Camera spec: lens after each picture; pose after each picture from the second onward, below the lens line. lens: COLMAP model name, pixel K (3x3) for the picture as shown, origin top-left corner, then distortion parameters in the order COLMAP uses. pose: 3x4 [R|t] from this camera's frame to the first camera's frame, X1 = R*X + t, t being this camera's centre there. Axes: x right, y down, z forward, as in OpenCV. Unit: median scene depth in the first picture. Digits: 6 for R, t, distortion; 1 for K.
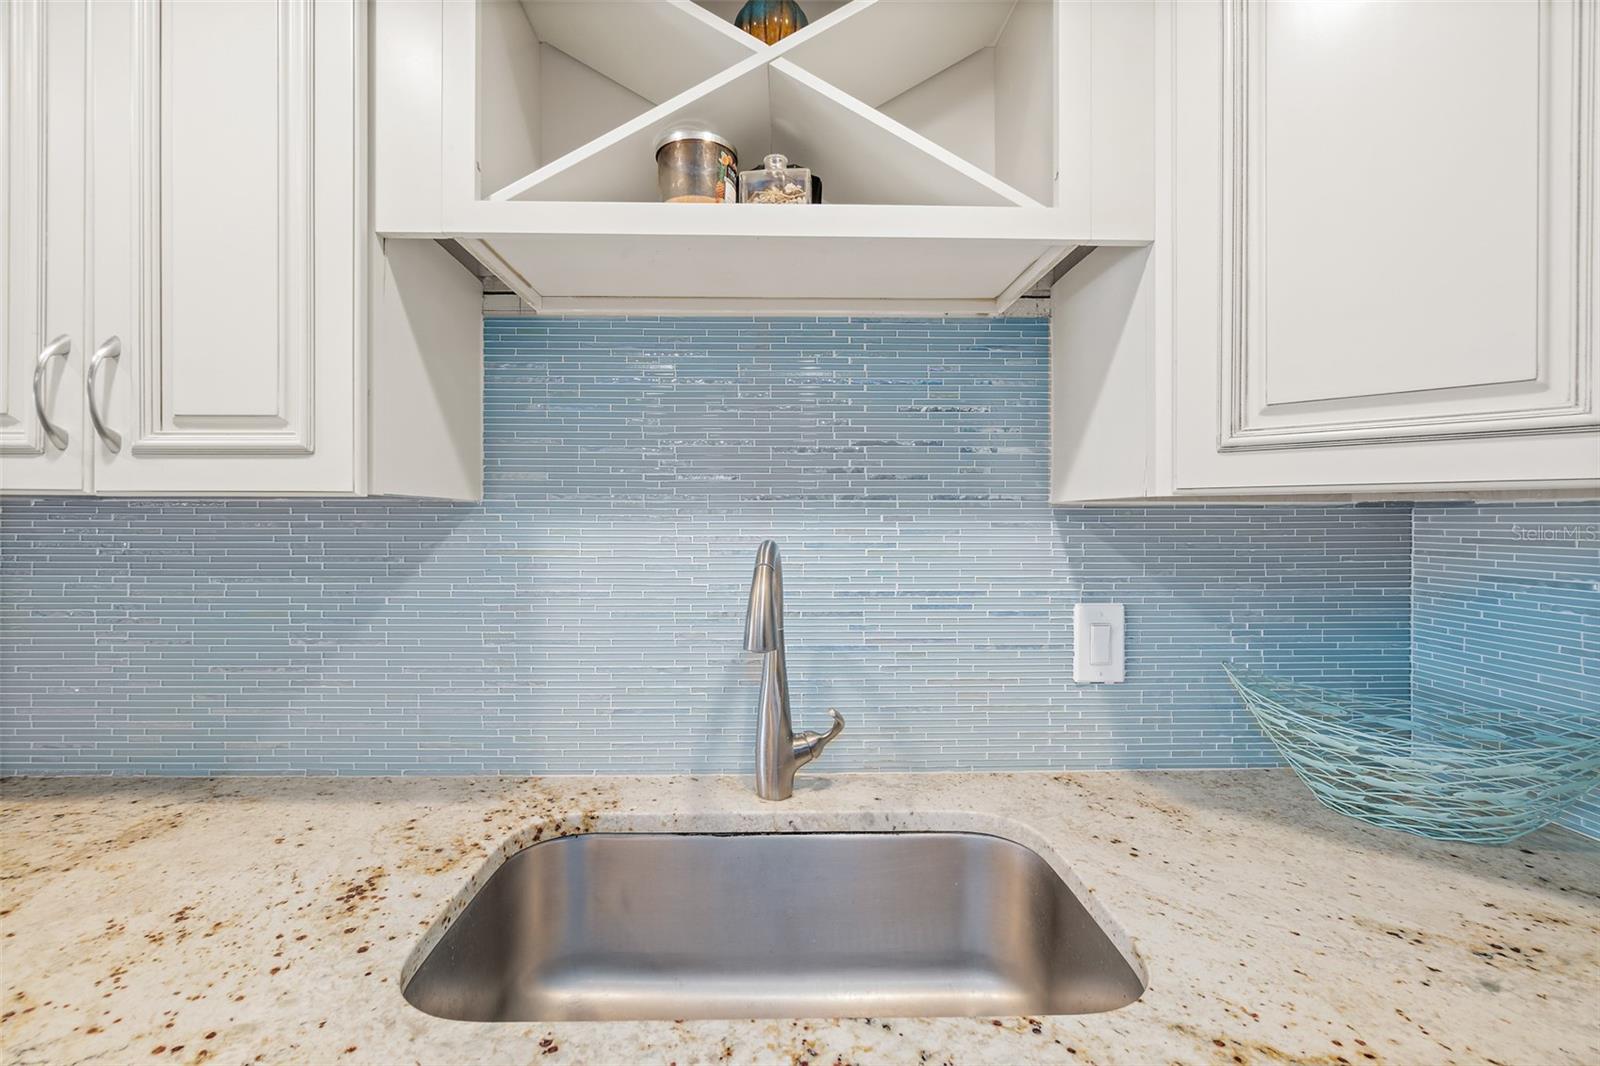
lens RADIAL K [[703.9, 0, 780.1], [0, 703.9, 518.0], [0, 0, 1]] dist [0.002531, 0.002132]
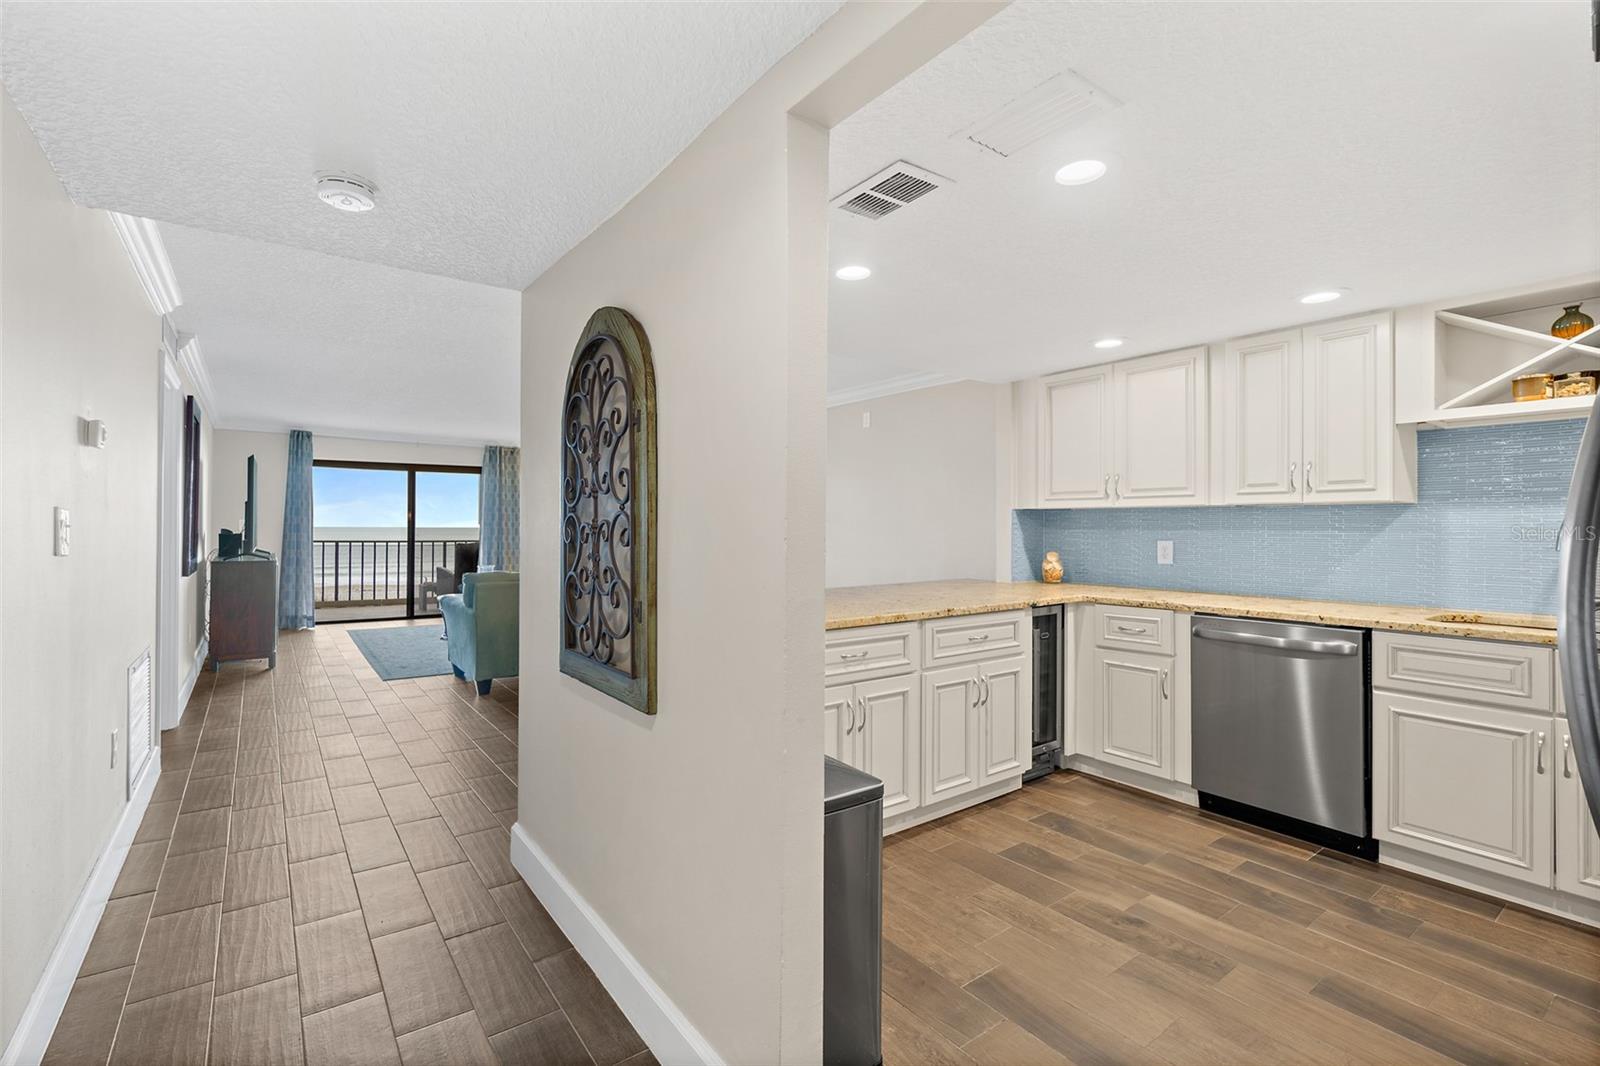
lens RADIAL K [[703.9, 0, 794.2], [0, 703.9, 524.1], [0, 0, 1]] dist [0.002531, 0.002132]
pose [[0.587639, -0.004599, -0.809110, 0.371840], [0.000820, 0.999987, -0.005089, 0.072489], [0.809123, 0.002327, 0.587635, -2.602571]]
